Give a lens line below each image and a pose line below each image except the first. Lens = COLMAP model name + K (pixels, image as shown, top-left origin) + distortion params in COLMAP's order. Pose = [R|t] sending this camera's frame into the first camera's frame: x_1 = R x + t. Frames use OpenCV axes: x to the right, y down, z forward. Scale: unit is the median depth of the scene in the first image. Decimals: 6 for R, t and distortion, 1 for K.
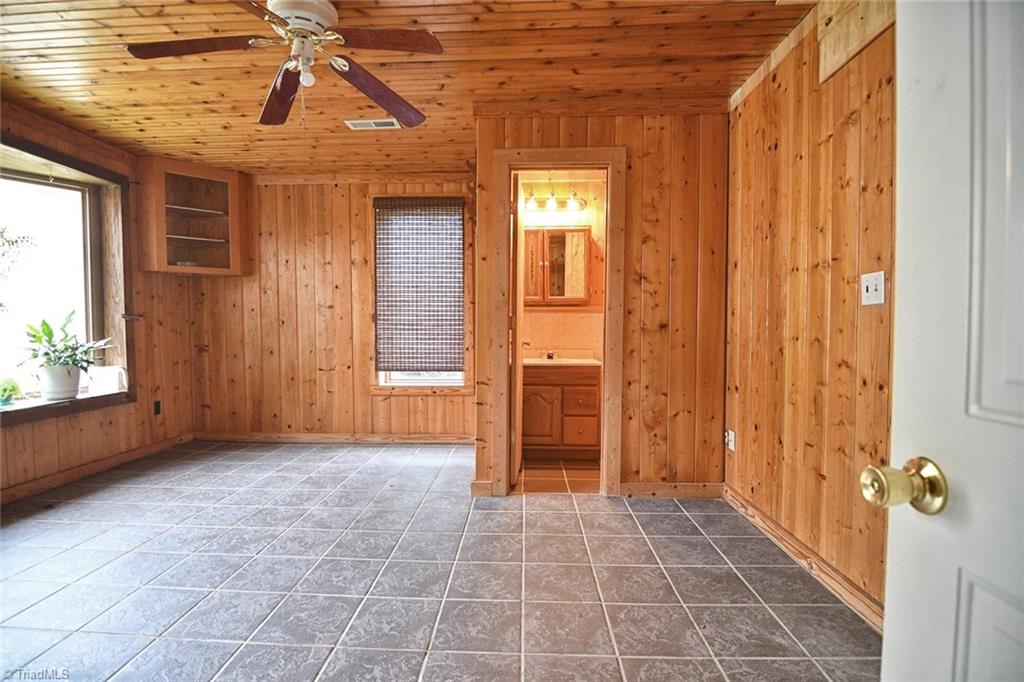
lens RADIAL K [[497.4, 0, 505.8], [0, 497.4, 342.5], [0, 0, 1]] dist [0.000781, -0.015985]
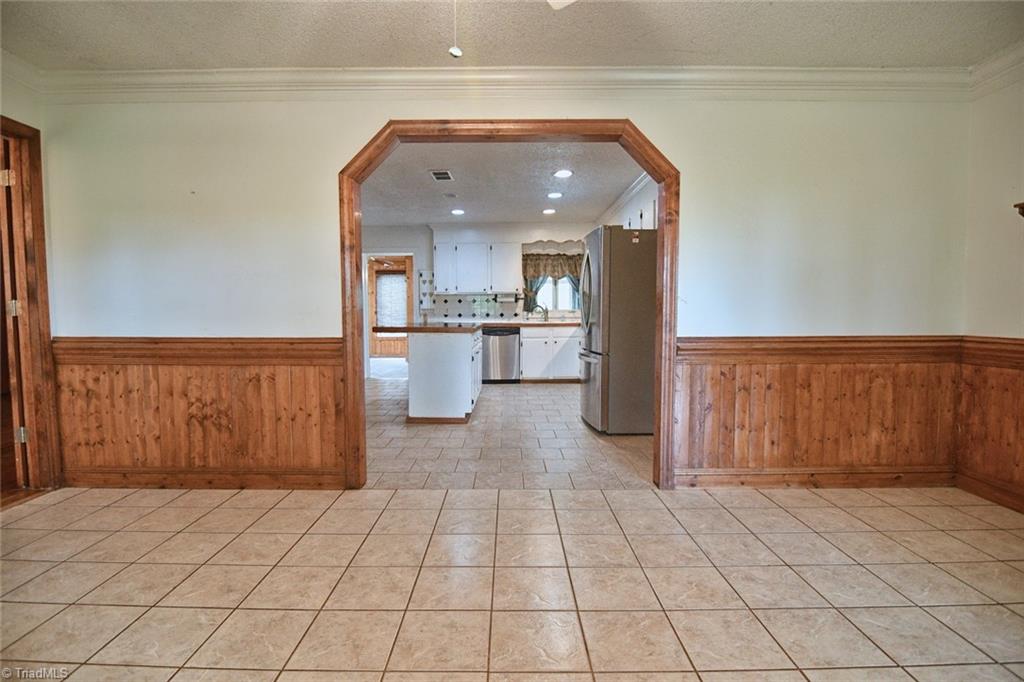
lens RADIAL K [[497.4, 0, 505.8], [0, 497.4, 342.5], [0, 0, 1]] dist [0.000781, -0.015985]
pose [[0.999221, -0.002026, 0.039408, 0.359603], [0.001331, 0.999843, 0.017662, 0.070101], [-0.039438, -0.017595, 0.999067, -1.843147]]
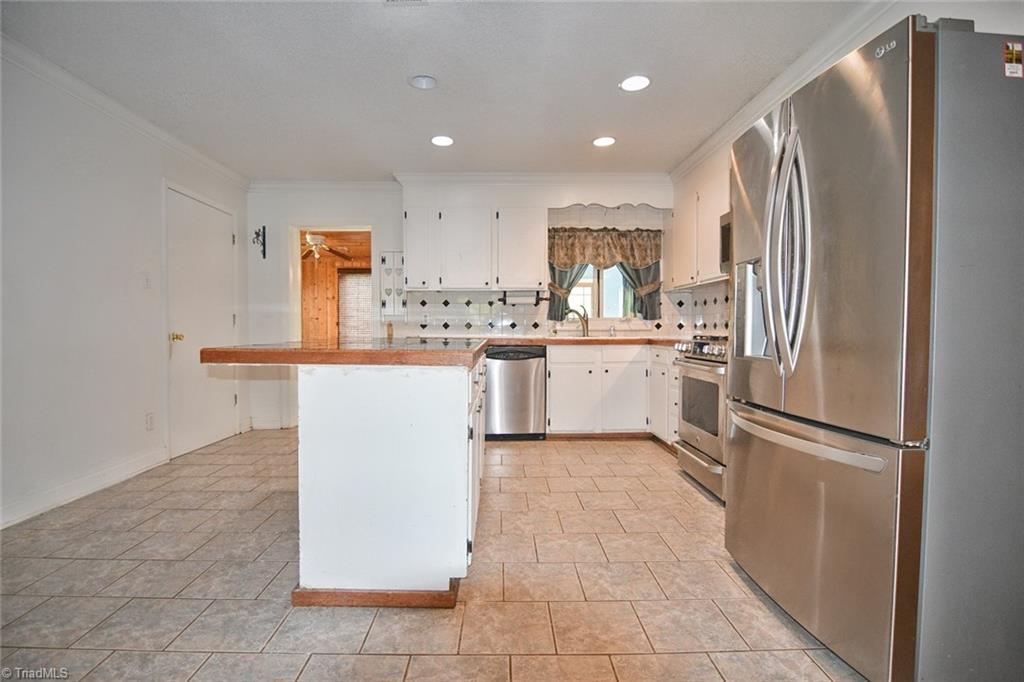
lens RADIAL K [[497.4, 0, 505.8], [0, 497.4, 342.5], [0, 0, 1]] dist [0.000781, -0.015985]
pose [[0.998393, 0.003698, 0.056550, 0.336404], [-0.003002, 0.999919, -0.012387, 0.054851], [-0.056591, 0.012197, 0.998323, -1.172532]]
